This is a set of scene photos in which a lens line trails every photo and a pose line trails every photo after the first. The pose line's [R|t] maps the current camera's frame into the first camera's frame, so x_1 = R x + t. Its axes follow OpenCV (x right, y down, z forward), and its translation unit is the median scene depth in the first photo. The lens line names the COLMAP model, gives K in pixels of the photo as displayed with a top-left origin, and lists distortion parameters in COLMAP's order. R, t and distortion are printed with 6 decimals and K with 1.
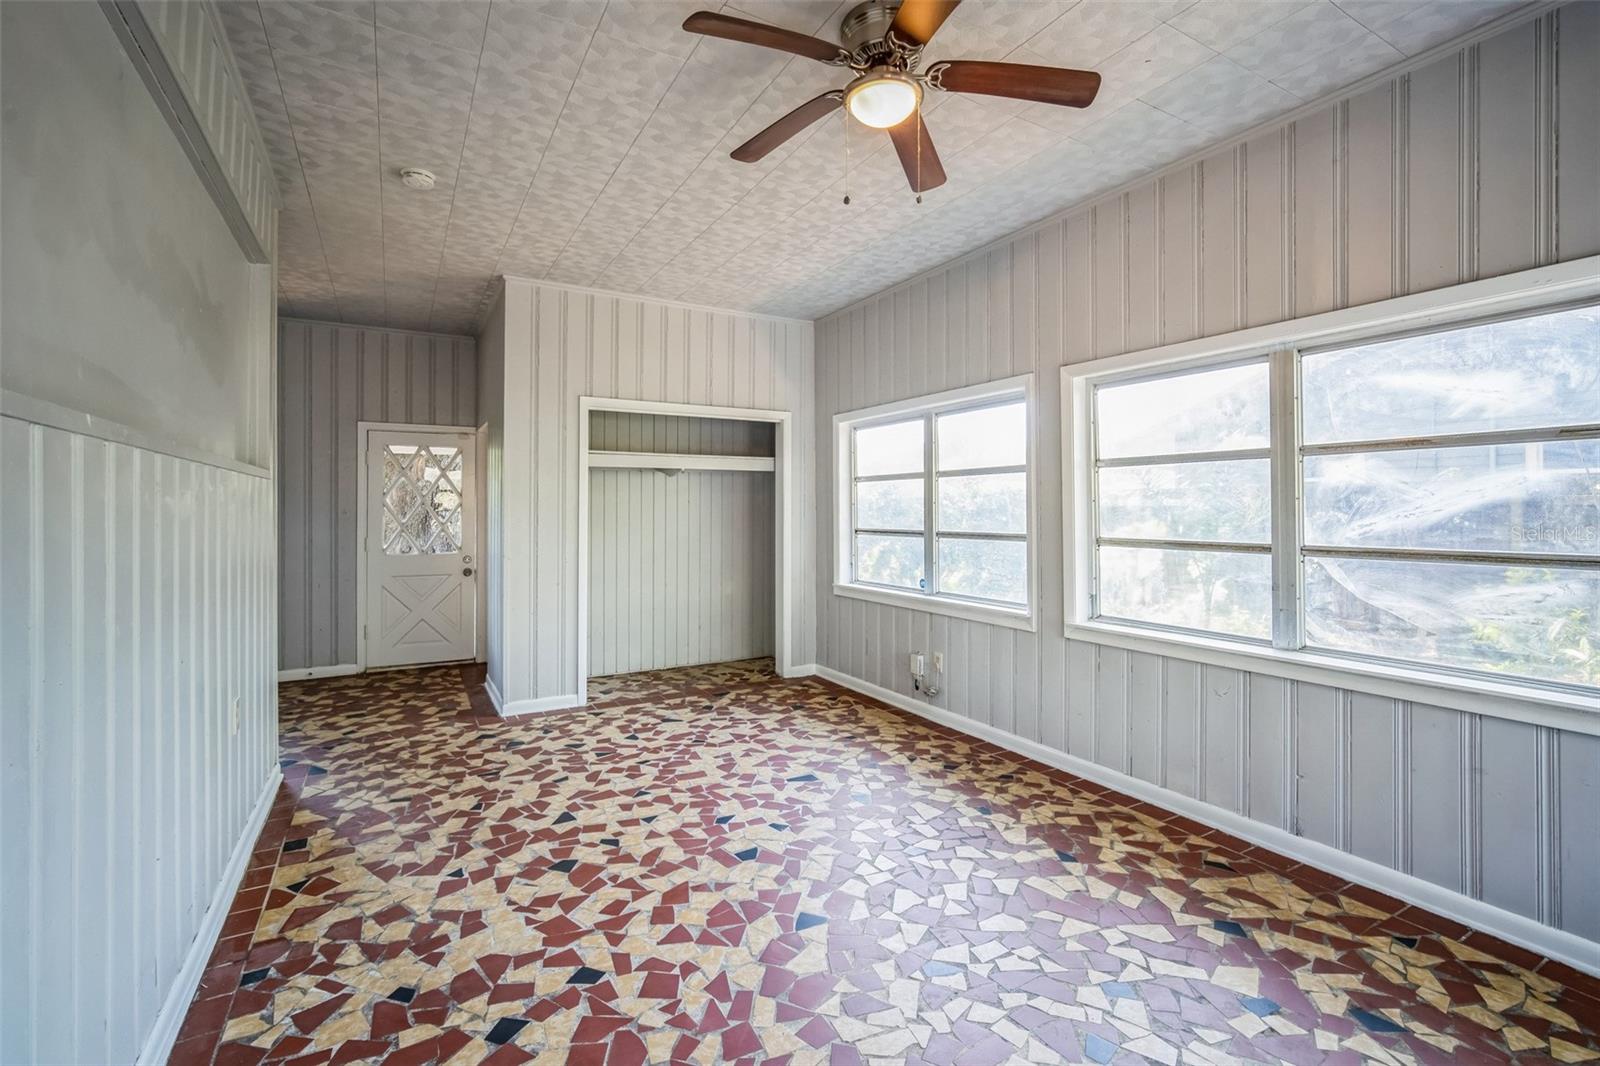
lens RADIAL K [[708.1, 0, 799.4], [0, 708.1, 518.2], [0, 0, 1]] dist [-0.012829, 0.004353]
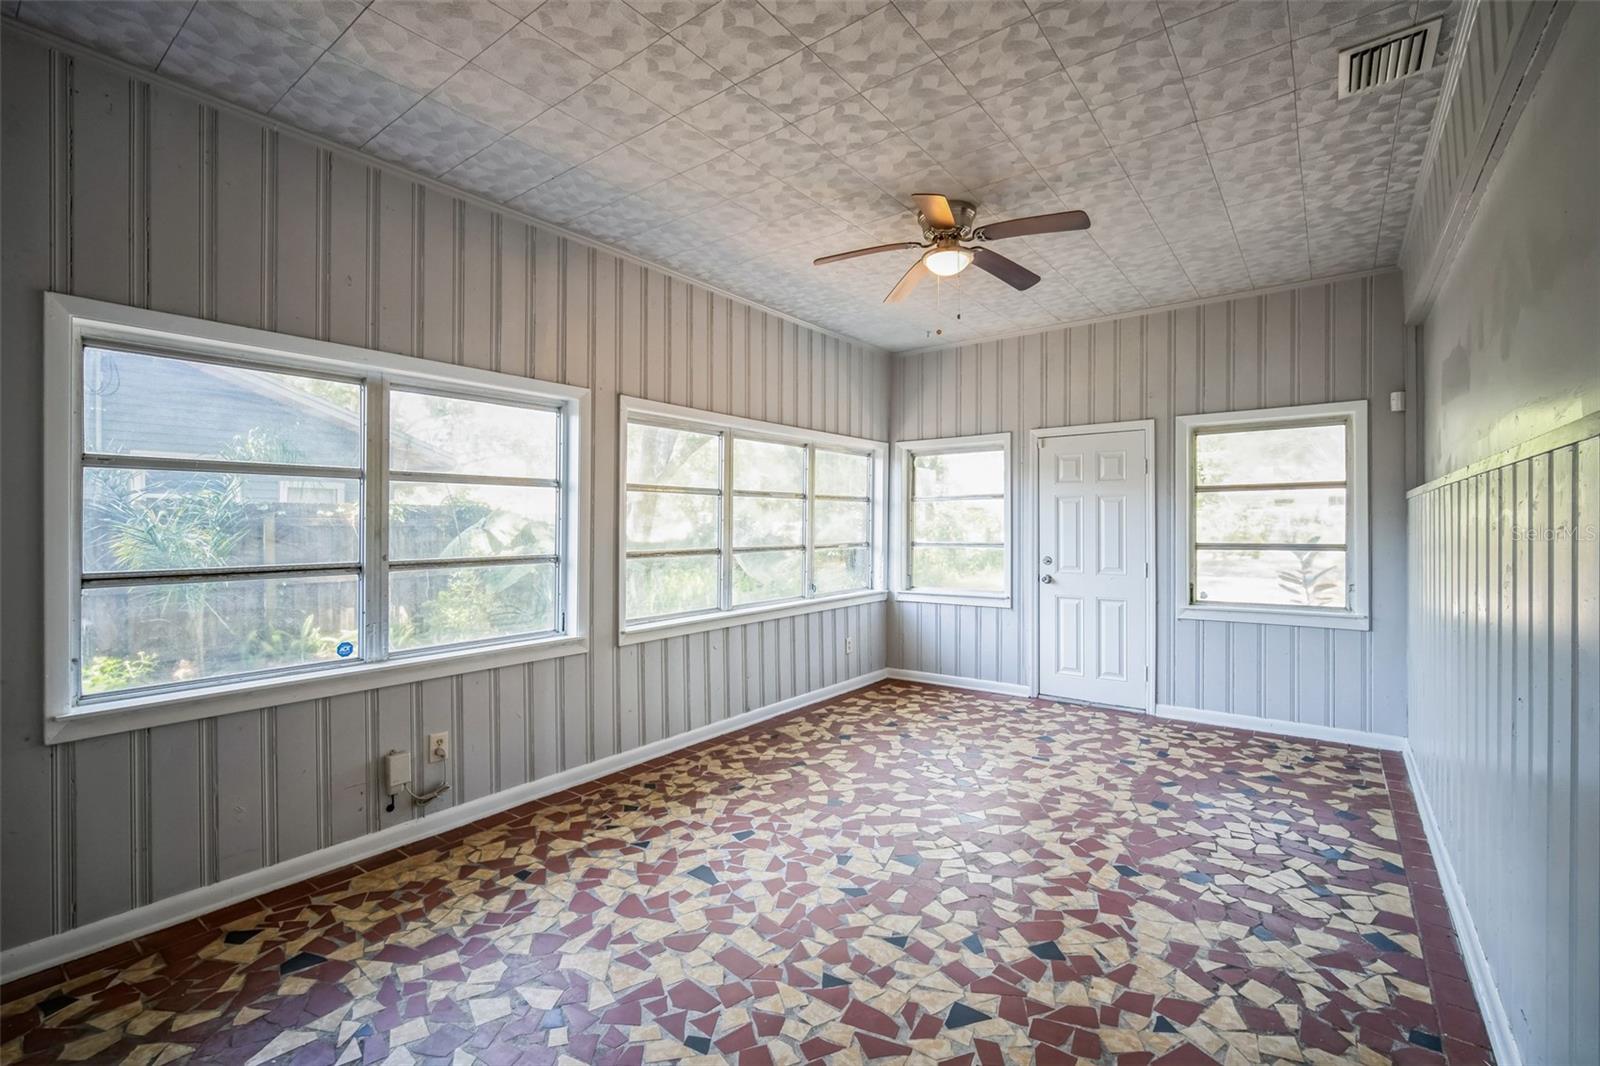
lens RADIAL K [[708.1, 0, 799.4], [0, 708.1, 518.2], [0, 0, 1]] dist [-0.012829, 0.004353]
pose [[-0.390443, 0.014095, 0.920519, -0.845065], [0.016500, 0.999829, -0.008311, -0.014561], [-0.920479, 0.011943, -0.390608, 1.353476]]
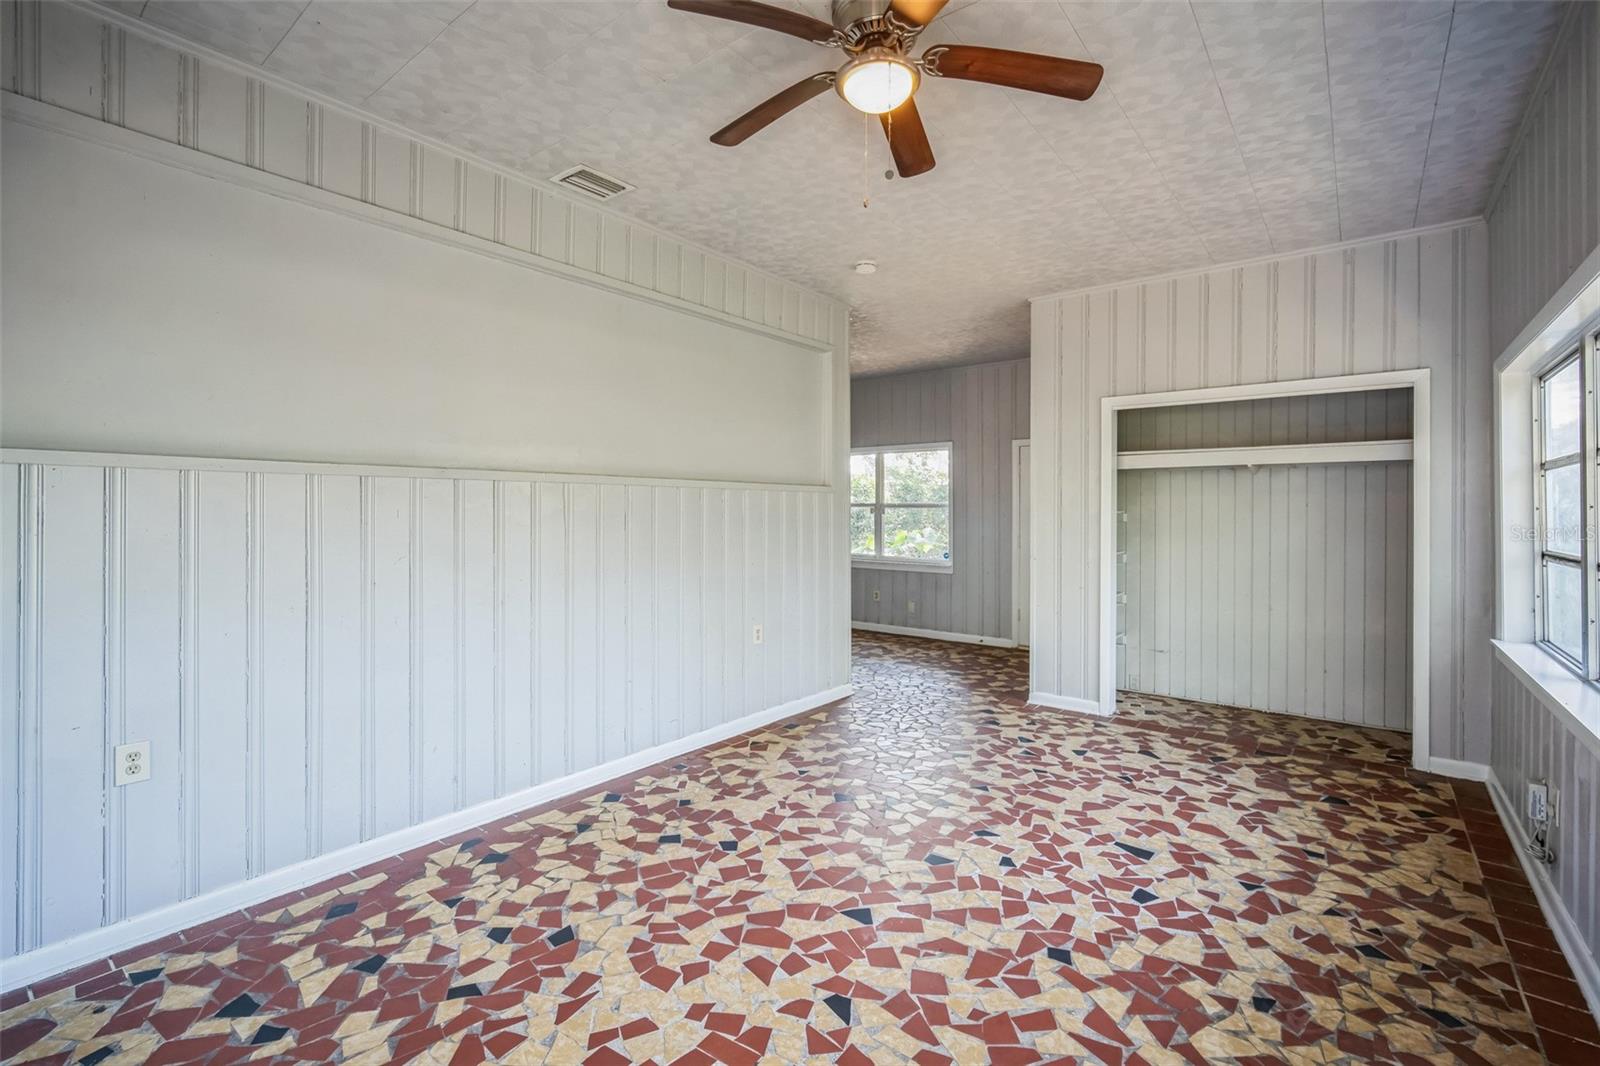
lens RADIAL K [[708.1, 0, 799.4], [0, 708.1, 518.2], [0, 0, 1]] dist [-0.012829, 0.004353]
pose [[0.370120, 0.012978, -0.928893, 0.680061], [-0.016012, 0.999843, 0.007589, -0.010514], [0.928846, 0.012065, 0.370270, 0.388124]]
